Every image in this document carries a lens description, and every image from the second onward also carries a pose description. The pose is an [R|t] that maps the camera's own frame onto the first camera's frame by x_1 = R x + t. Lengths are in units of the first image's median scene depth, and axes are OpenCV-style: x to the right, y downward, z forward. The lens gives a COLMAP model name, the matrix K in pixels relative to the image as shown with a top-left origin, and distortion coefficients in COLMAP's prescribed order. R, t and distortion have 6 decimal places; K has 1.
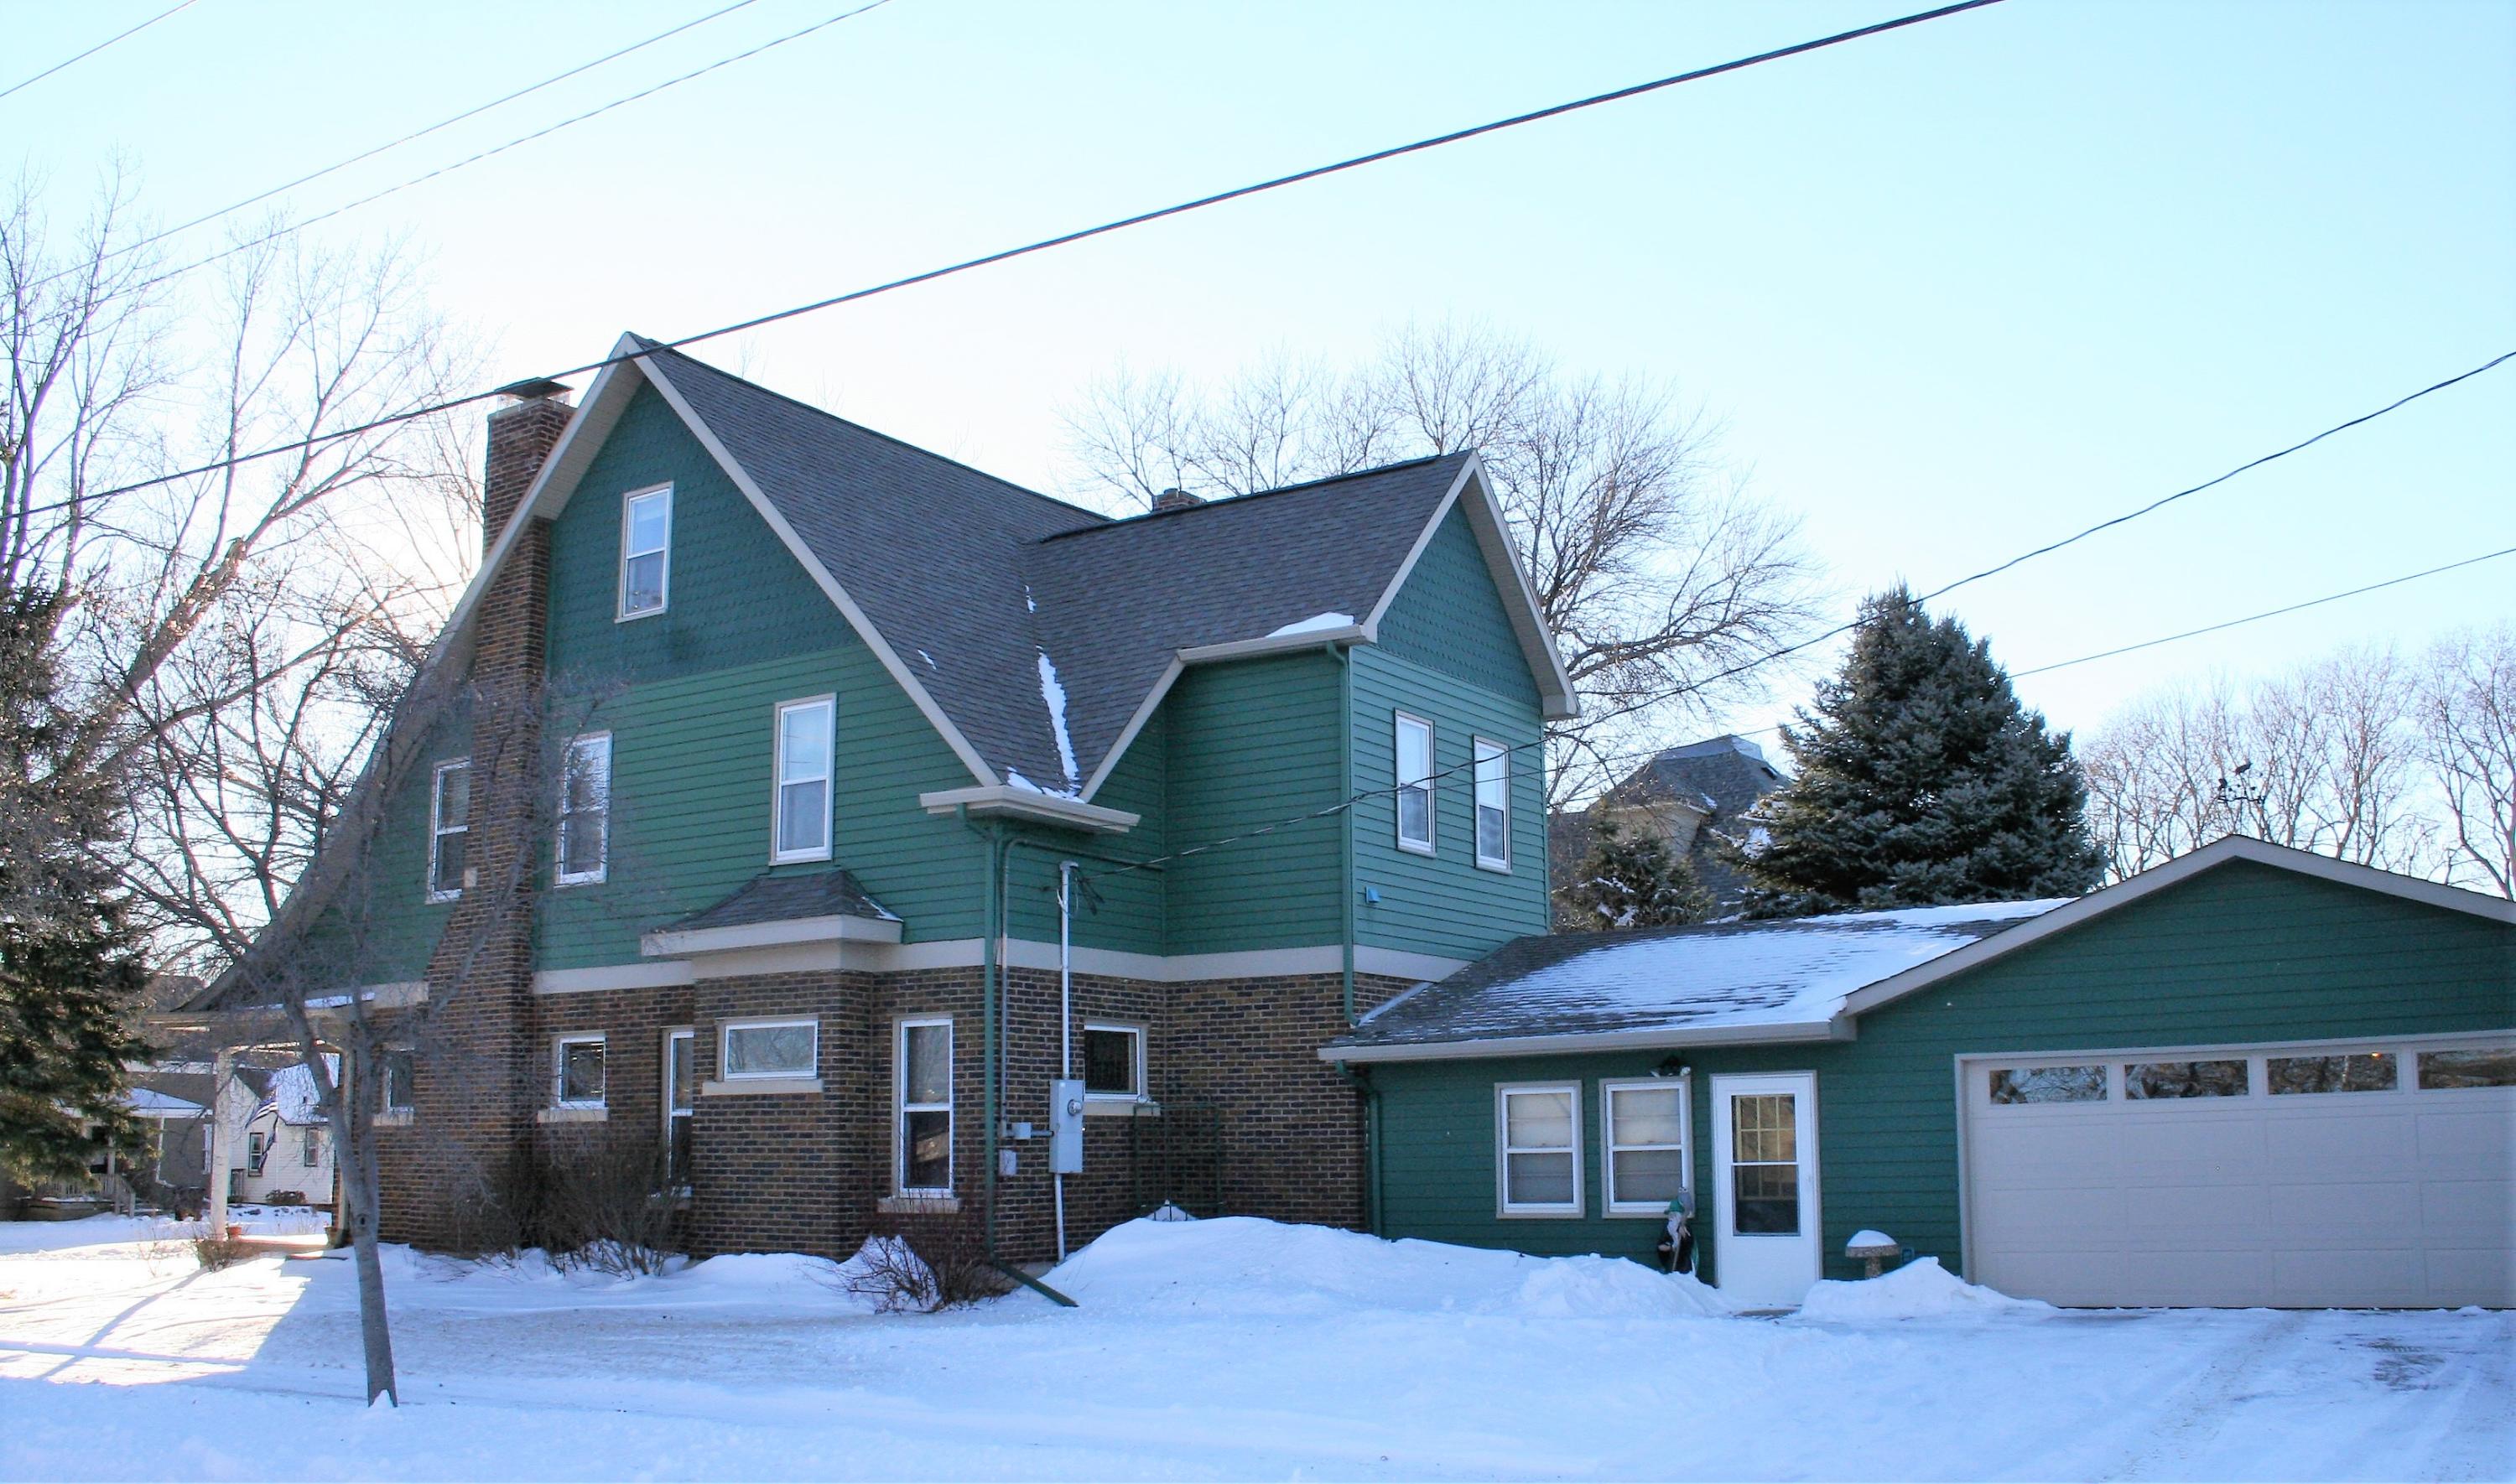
lens RADIAL K [[2259.6, 0, 1258.0], [0, 2259.6, 742.0], [0, 0, 1]] dist [-0.091769, 0.002717]
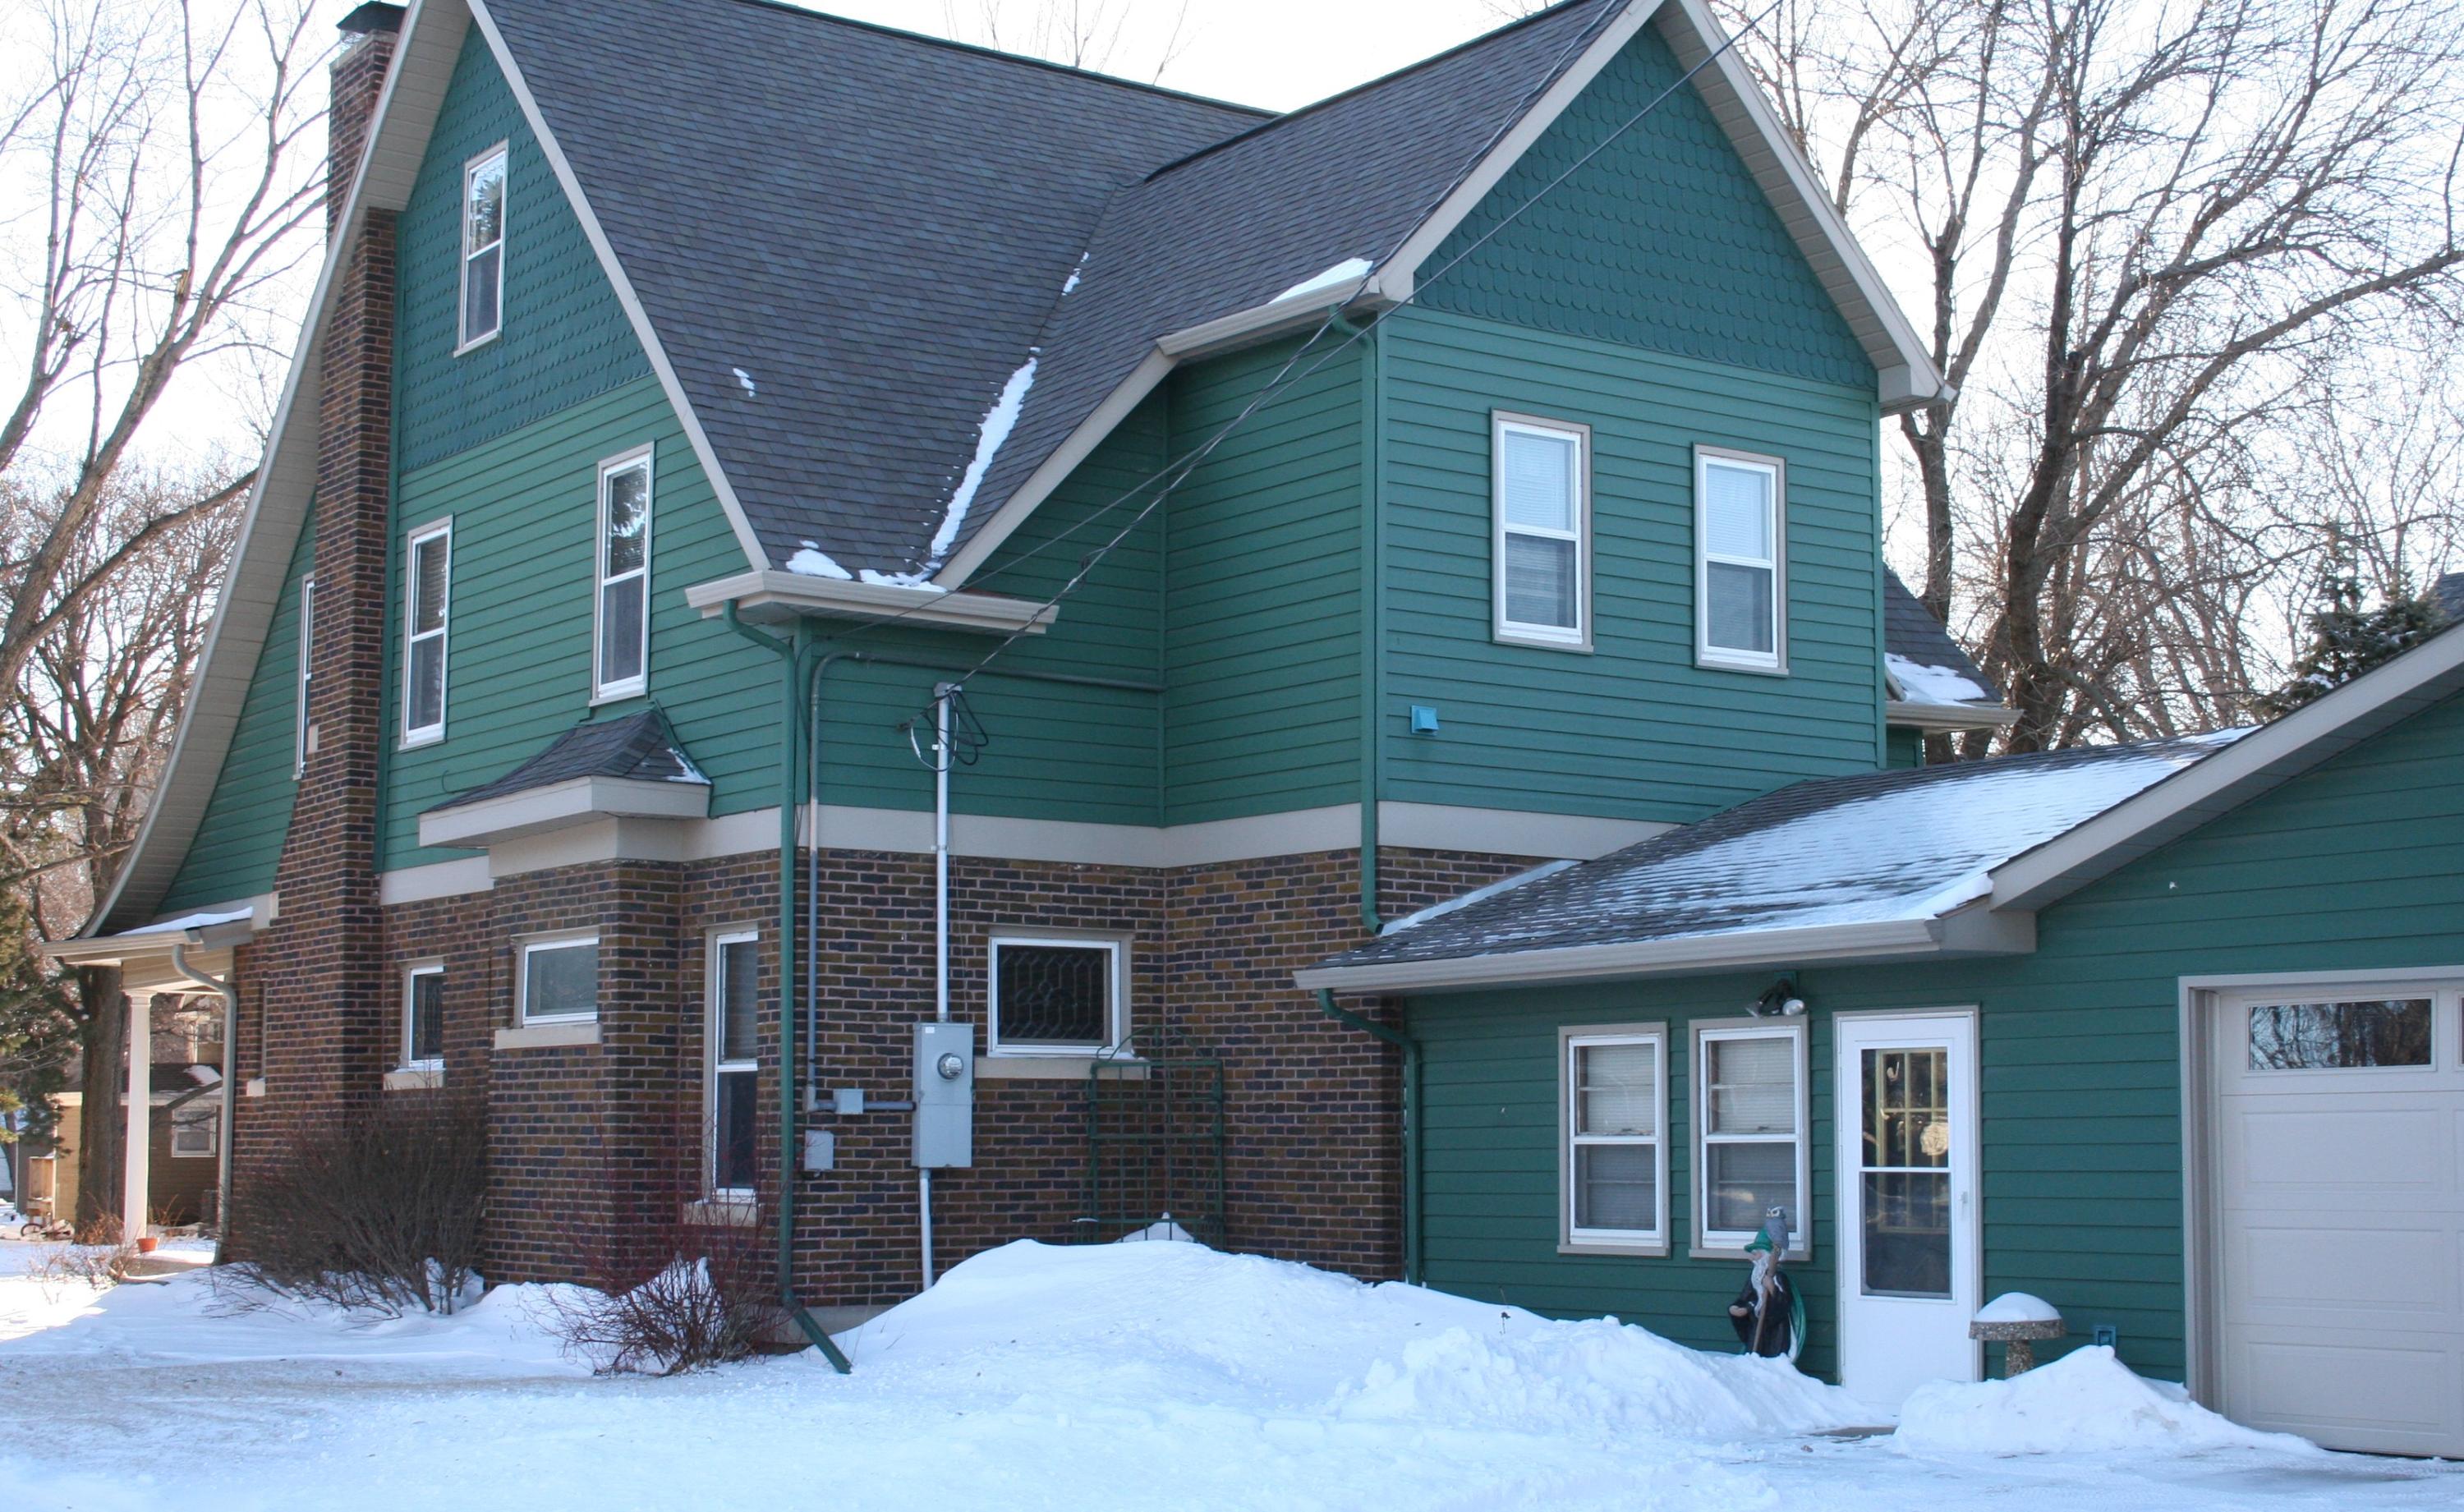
lens RADIAL K [[3471.8, 0, 1232.0], [0, 3471.8, 756.0], [0, 0, 1]] dist [0.019695, 0.041454]
pose [[0.927962, -0.030328, -0.371440, 0.360463], [0.056327, 0.996647, 0.059345, 0.020012], [0.368394, -0.075992, 0.926559, 0.118724]]
